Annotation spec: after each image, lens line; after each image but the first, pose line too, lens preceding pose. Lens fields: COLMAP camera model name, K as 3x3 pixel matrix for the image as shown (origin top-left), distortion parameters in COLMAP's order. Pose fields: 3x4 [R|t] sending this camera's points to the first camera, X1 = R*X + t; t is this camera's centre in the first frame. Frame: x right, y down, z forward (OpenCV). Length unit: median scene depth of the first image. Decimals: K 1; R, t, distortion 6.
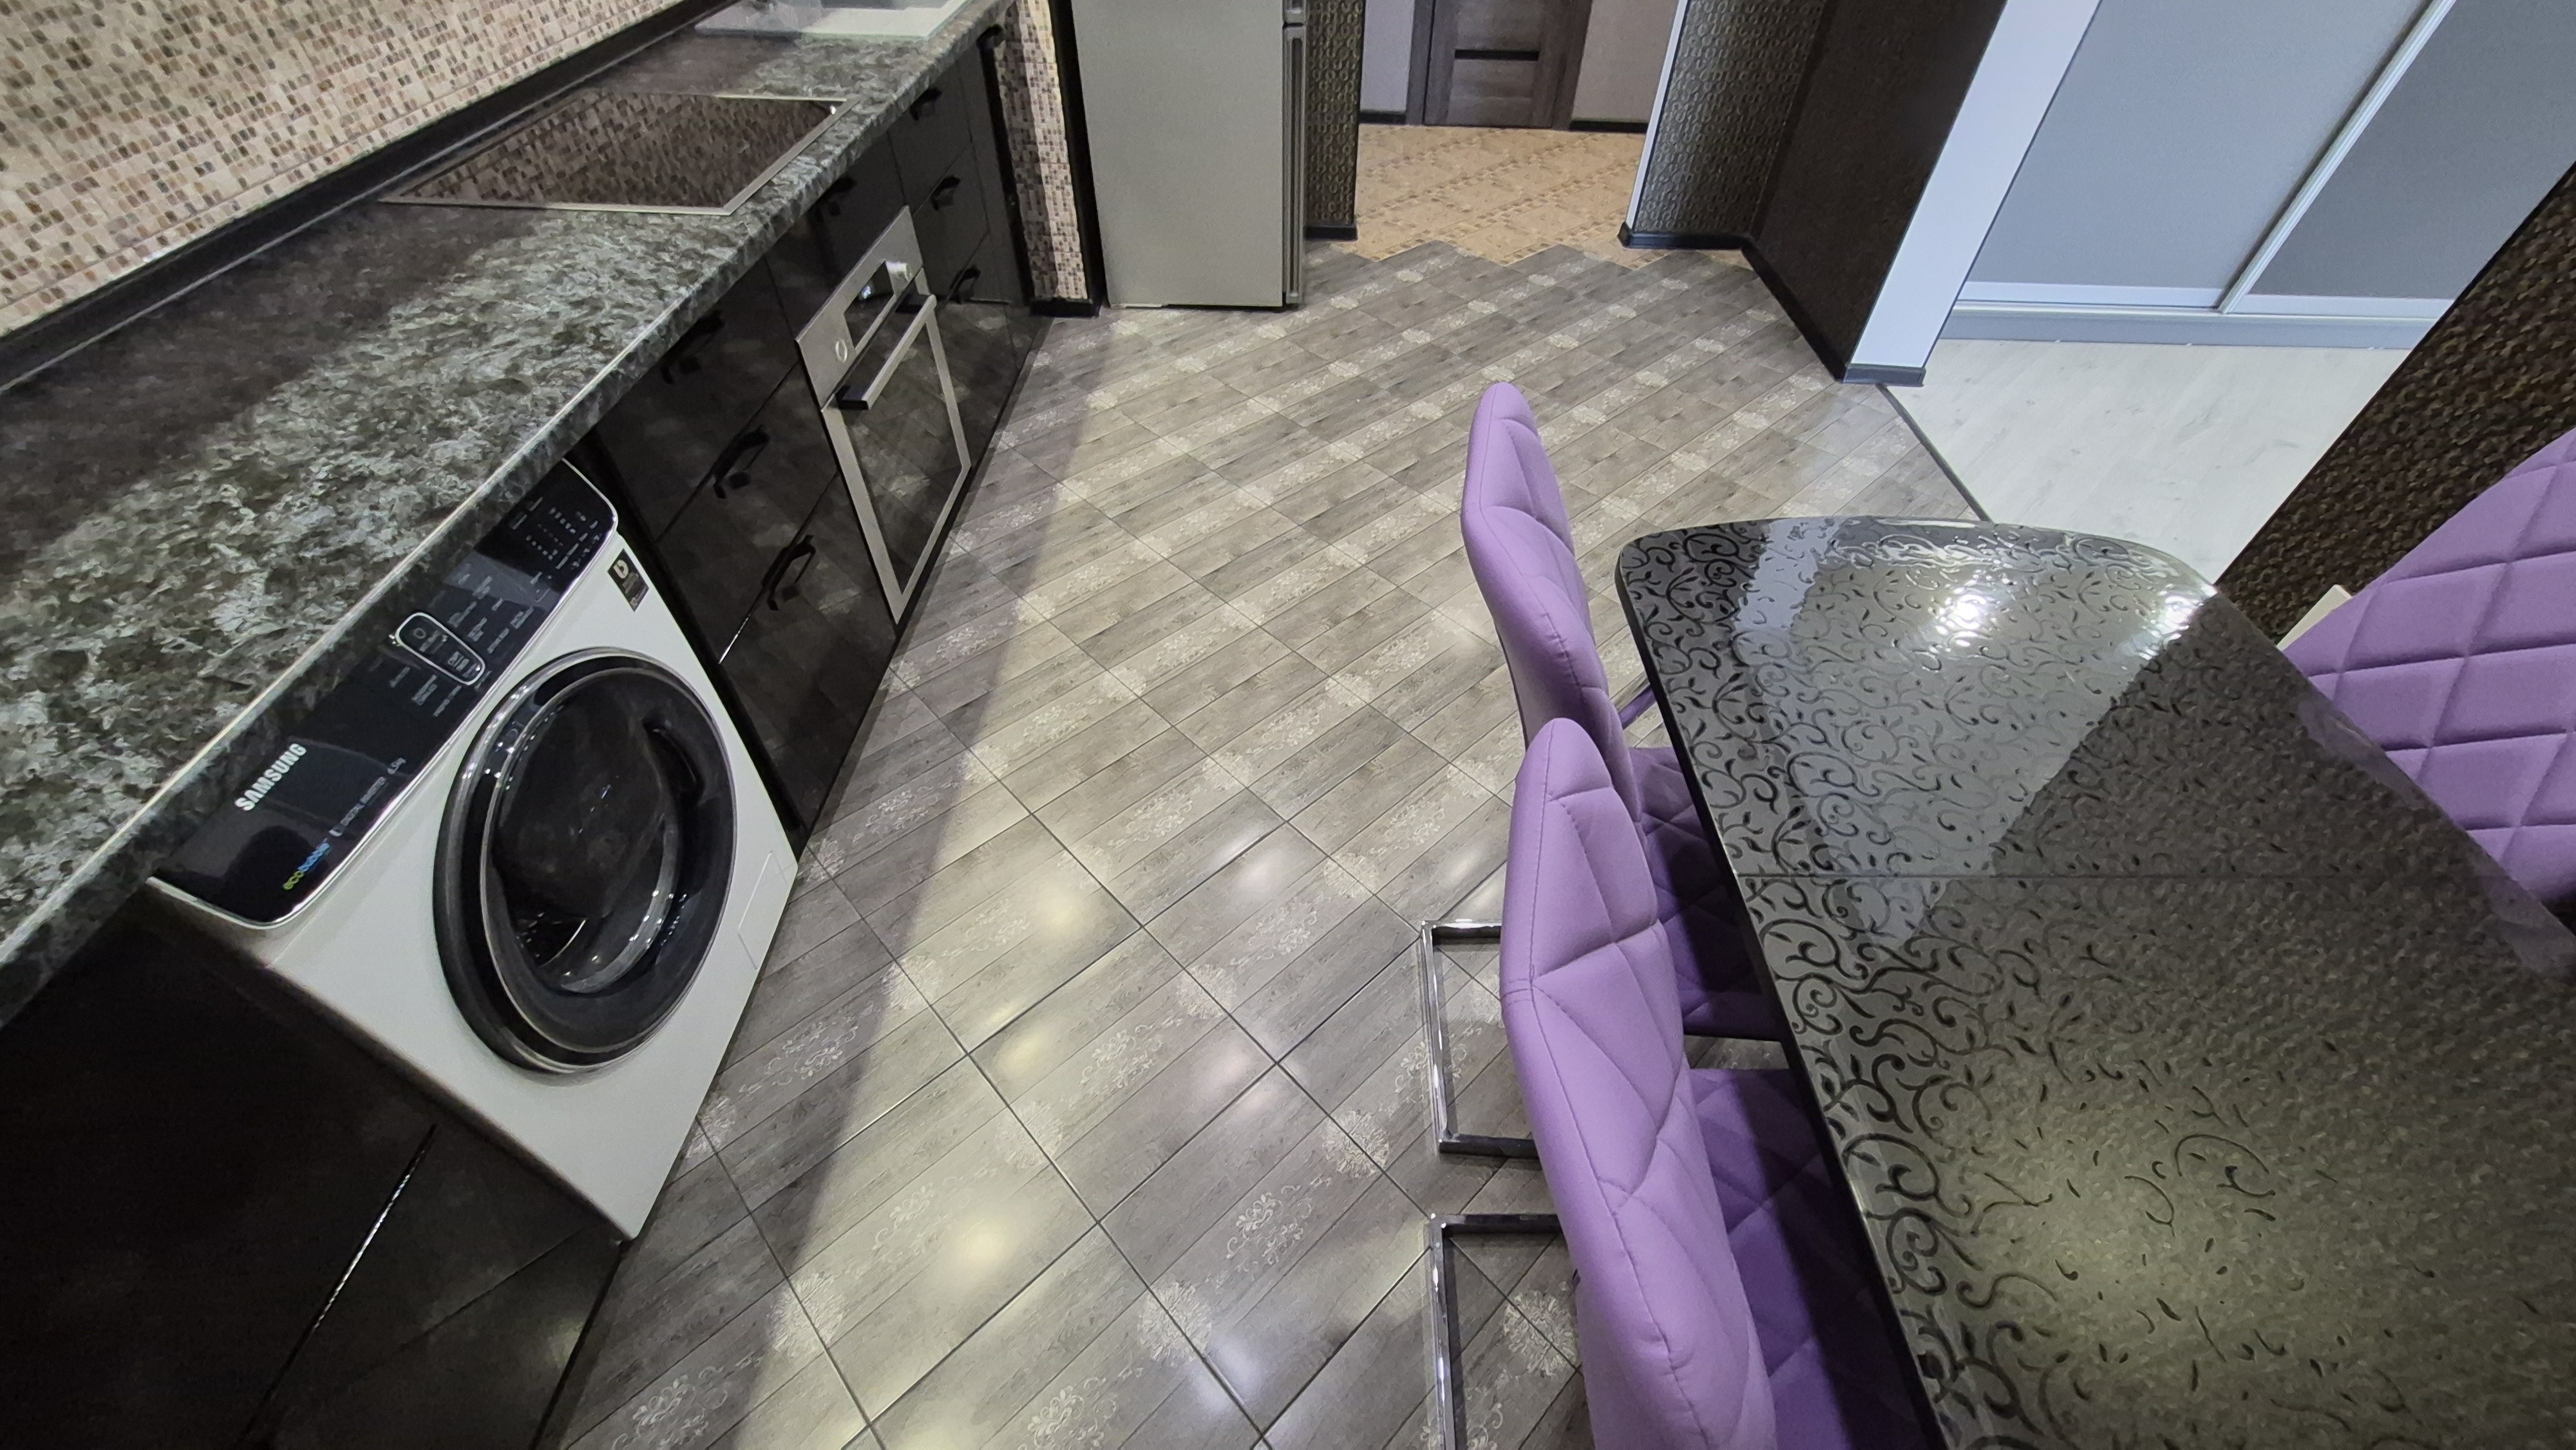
lens RADIAL K [[1007.7, 0, 1301.3], [0, 1007.7, 719.9], [0, 0, 1]] dist [0.003949, -0.002054]
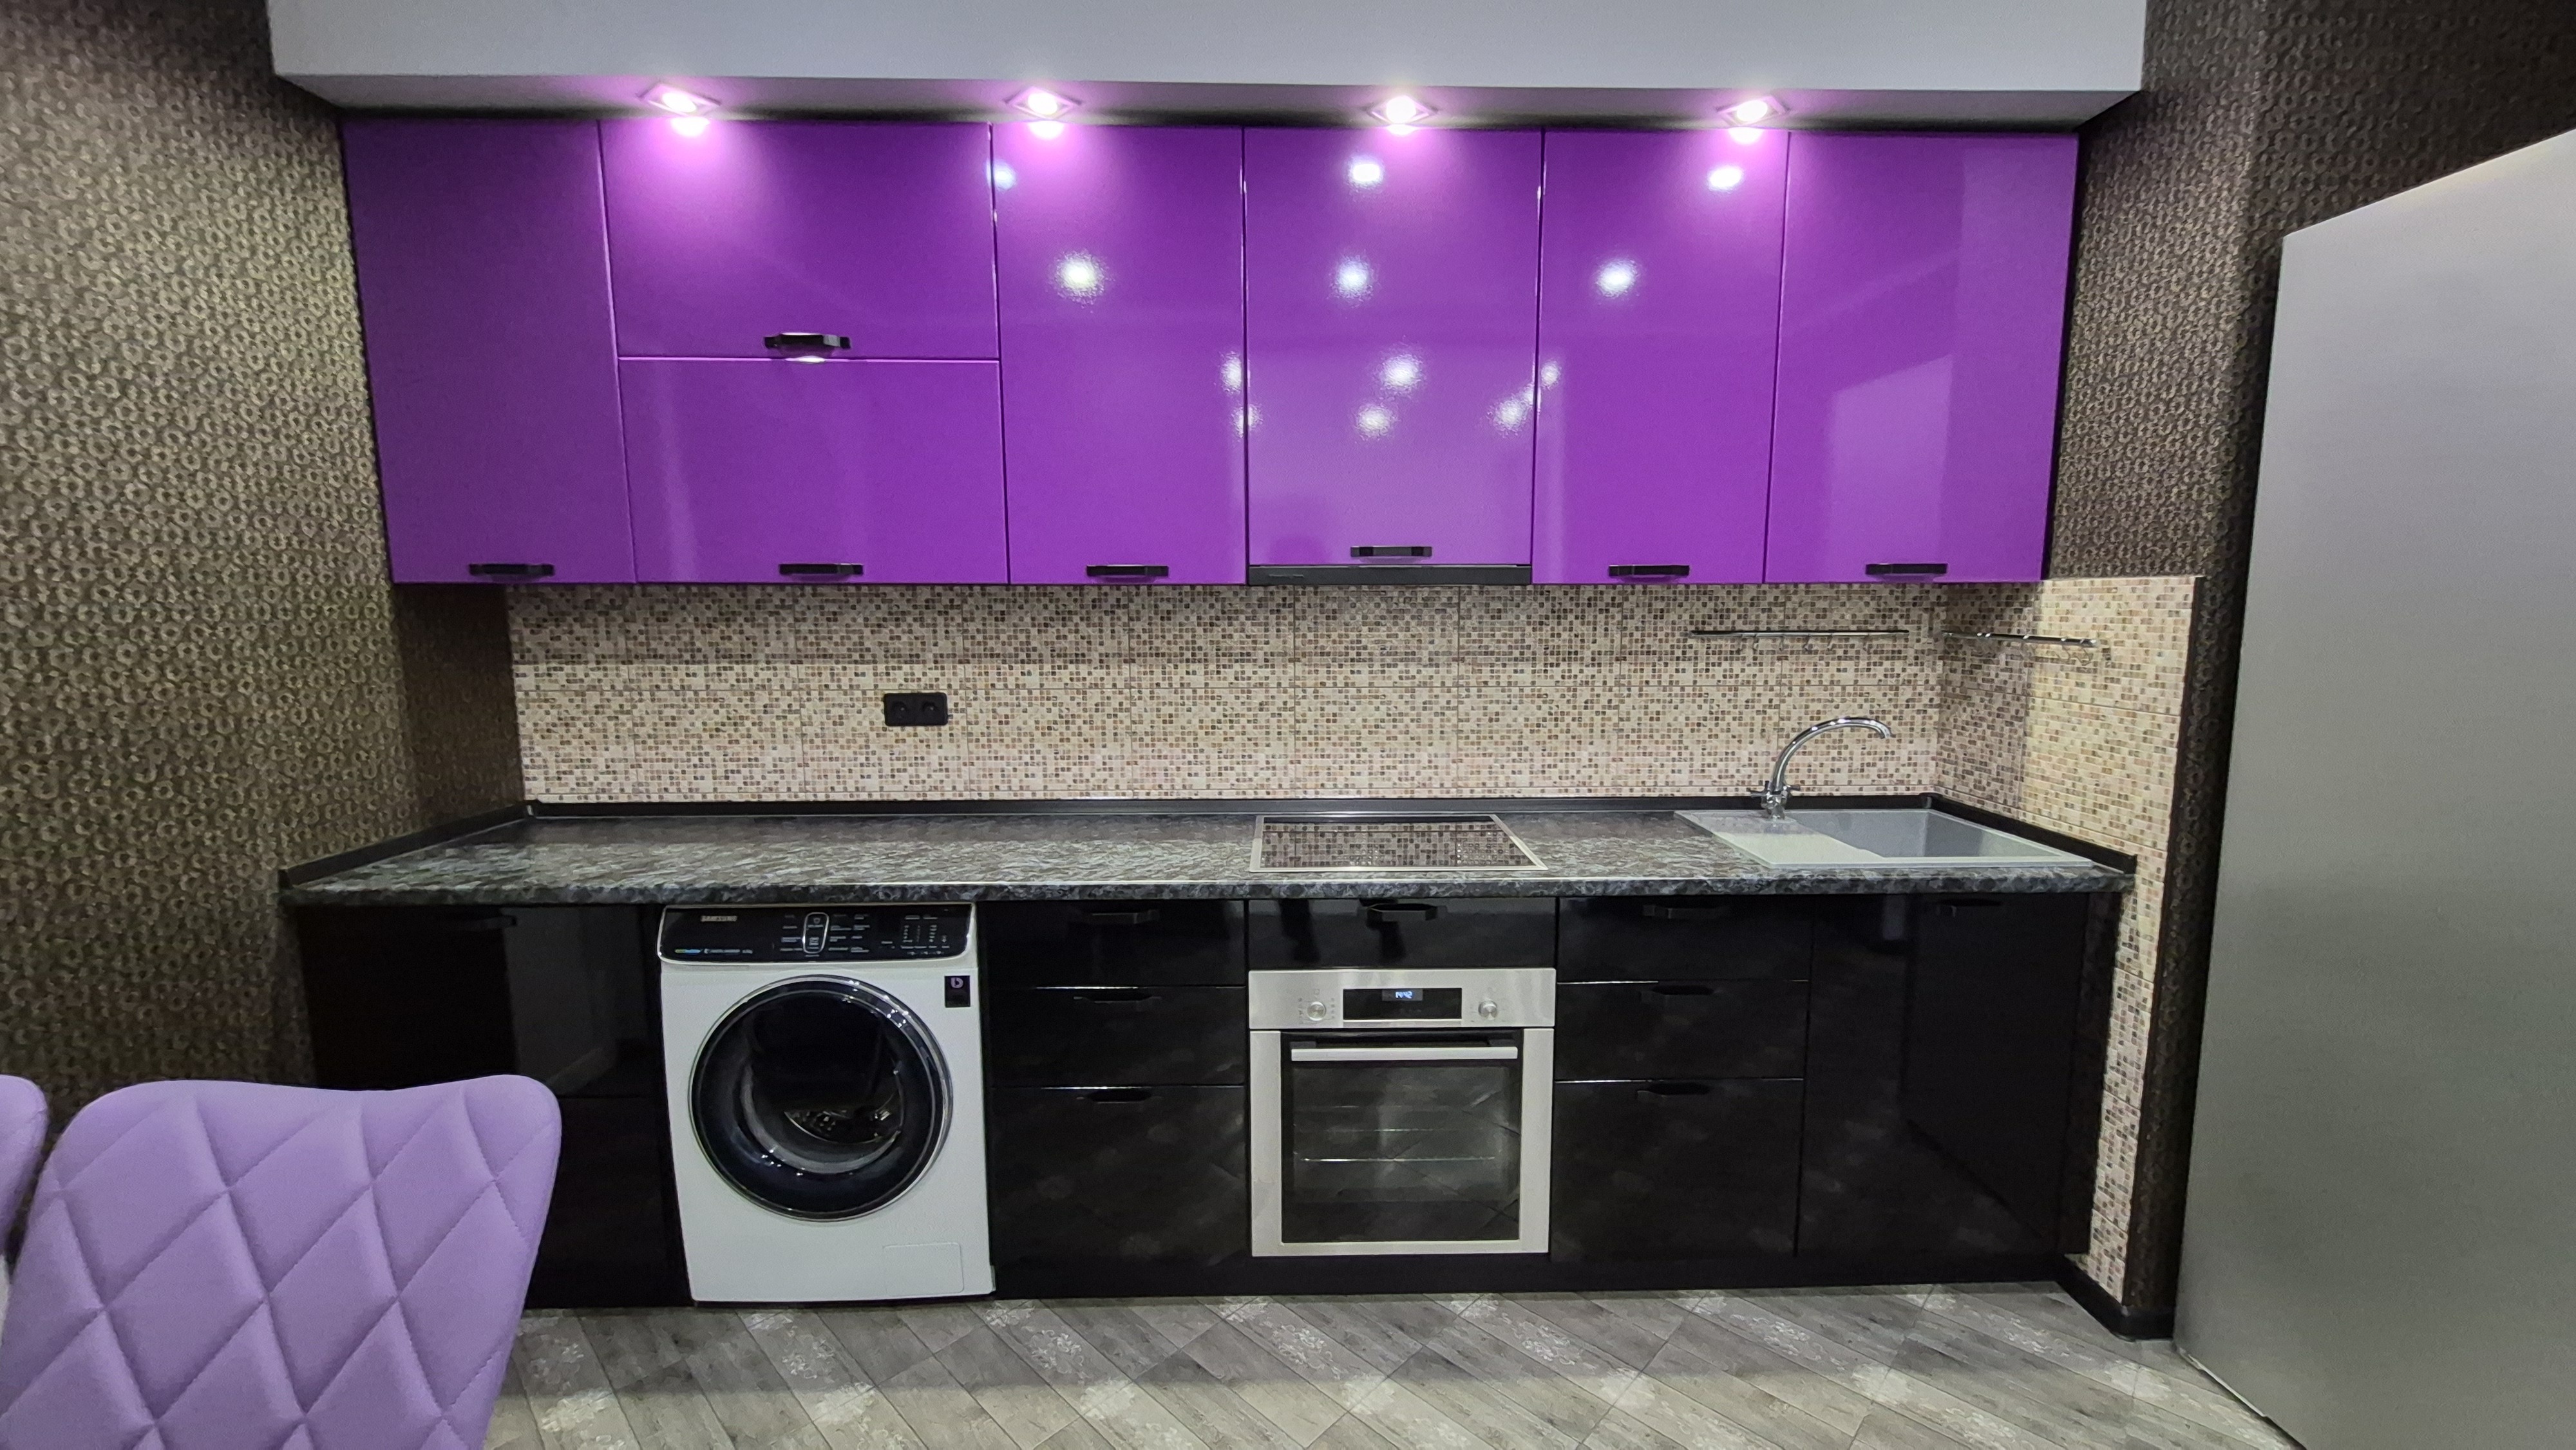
lens RADIAL K [[1007.7, 0, 1313.2], [0, 1007.7, 731.3], [0, 0, 1]] dist [0.003949, -0.002054]
pose [[0.050138, 0.101796, -0.993541, 0.540039], [-0.717268, 0.695913, 0.035106, -0.536173], [0.694991, 0.710875, 0.107907, 0.570514]]
